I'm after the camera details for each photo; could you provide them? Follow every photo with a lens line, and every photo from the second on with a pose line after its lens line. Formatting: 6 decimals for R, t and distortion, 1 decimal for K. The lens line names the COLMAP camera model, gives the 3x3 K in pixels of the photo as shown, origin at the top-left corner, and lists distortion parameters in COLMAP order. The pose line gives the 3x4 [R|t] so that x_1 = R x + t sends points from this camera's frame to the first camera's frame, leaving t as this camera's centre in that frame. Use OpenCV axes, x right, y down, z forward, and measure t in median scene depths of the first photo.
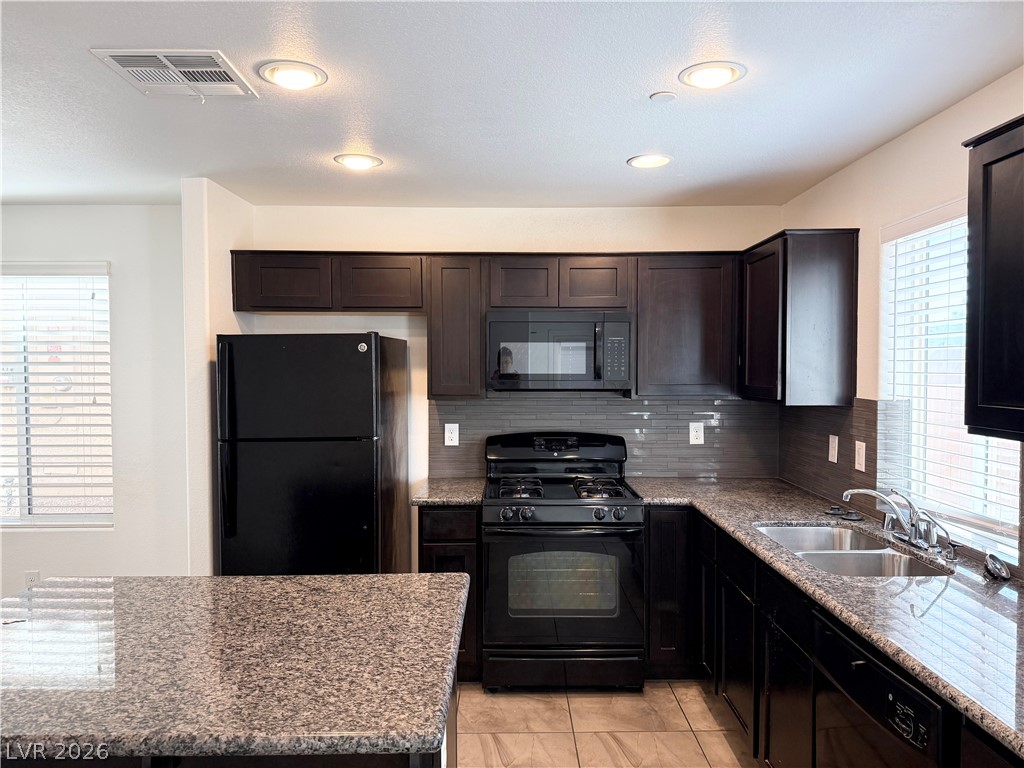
lens RADIAL K [[713.3, 0, 526.4], [0, 713.3, 387.1], [0, 0, 1]] dist [0.065428, -0.069154]
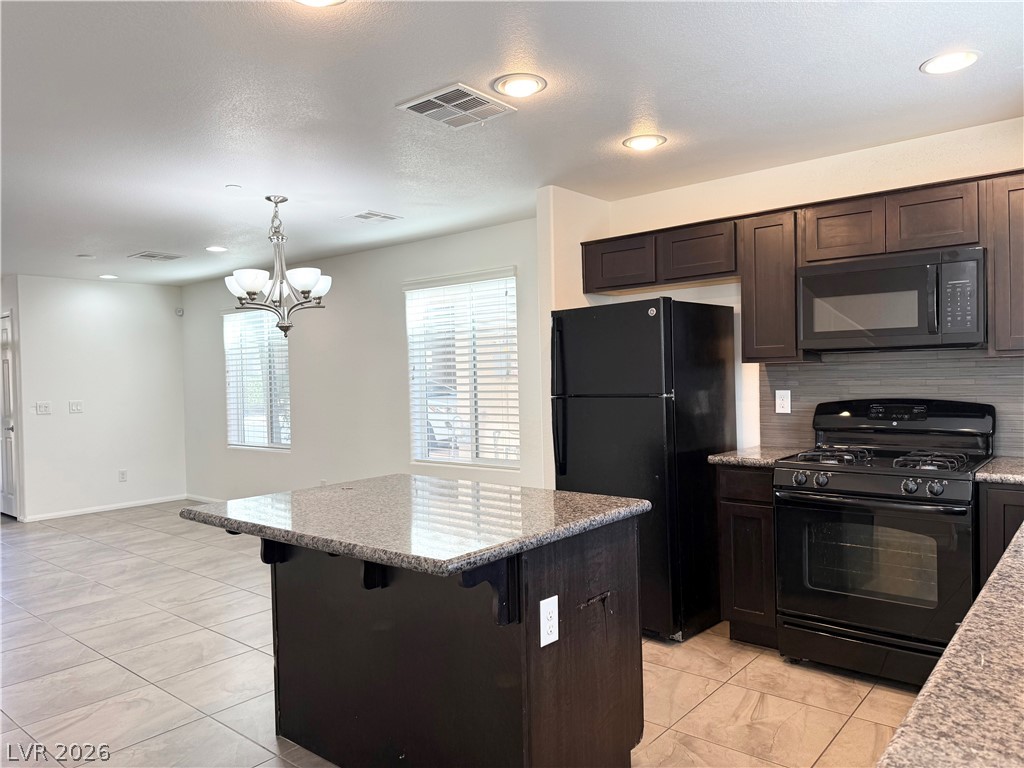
lens RADIAL K [[713.3, 0, 521.3], [0, 713.3, 389.1], [0, 0, 1]] dist [0.065428, -0.069154]
pose [[0.763819, -0.004215, -0.645417, 0.281517], [0.003840, 0.999991, -0.001986, 0.055826], [0.645419, -0.000961, 0.763828, 0.030337]]
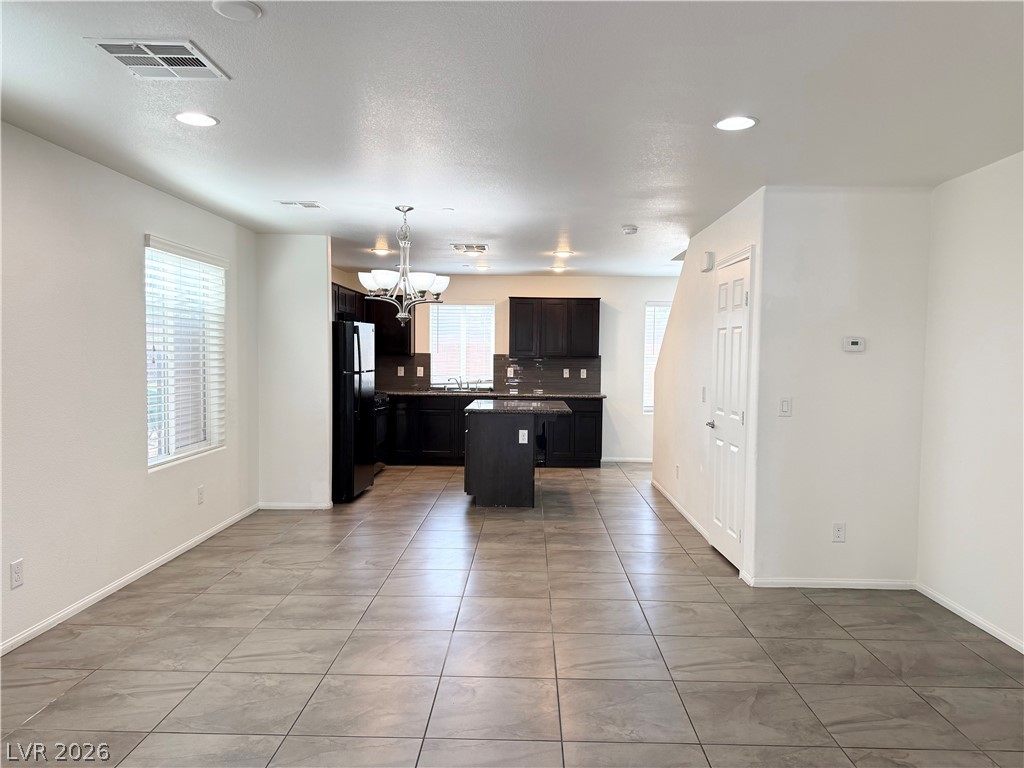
lens RADIAL K [[713.3, 0, 509.8], [0, 713.3, 382.4], [0, 0, 1]] dist [0.065428, -0.069154]
pose [[0.034233, -0.040972, 0.998574, -2.158464], [0.016892, 0.999040, 0.040412, 0.022030], [-0.999271, 0.015485, 0.034892, 0.425865]]
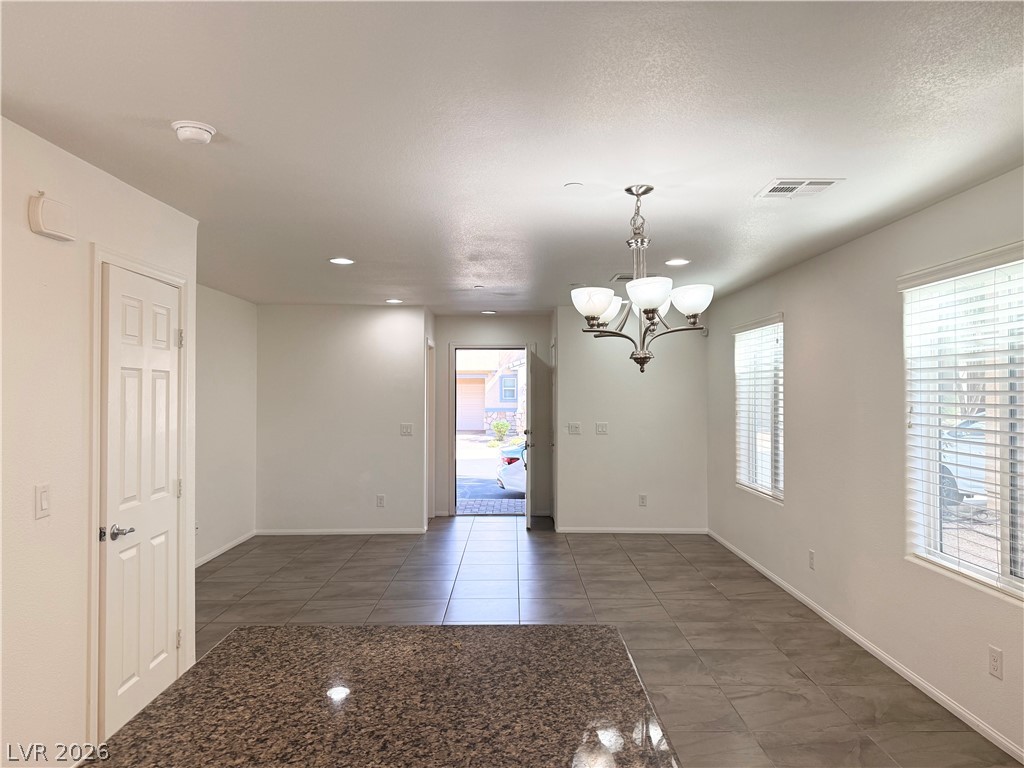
lens RADIAL K [[713.3, 0, 496.3], [0, 713.3, 392.6], [0, 0, 1]] dist [0.065428, -0.069154]
pose [[-0.029194, 0.000819, -0.999573, 0.112741], [-0.028172, 0.999602, 0.001642, -0.004777], [0.999177, 0.028208, -0.029159, 0.529599]]
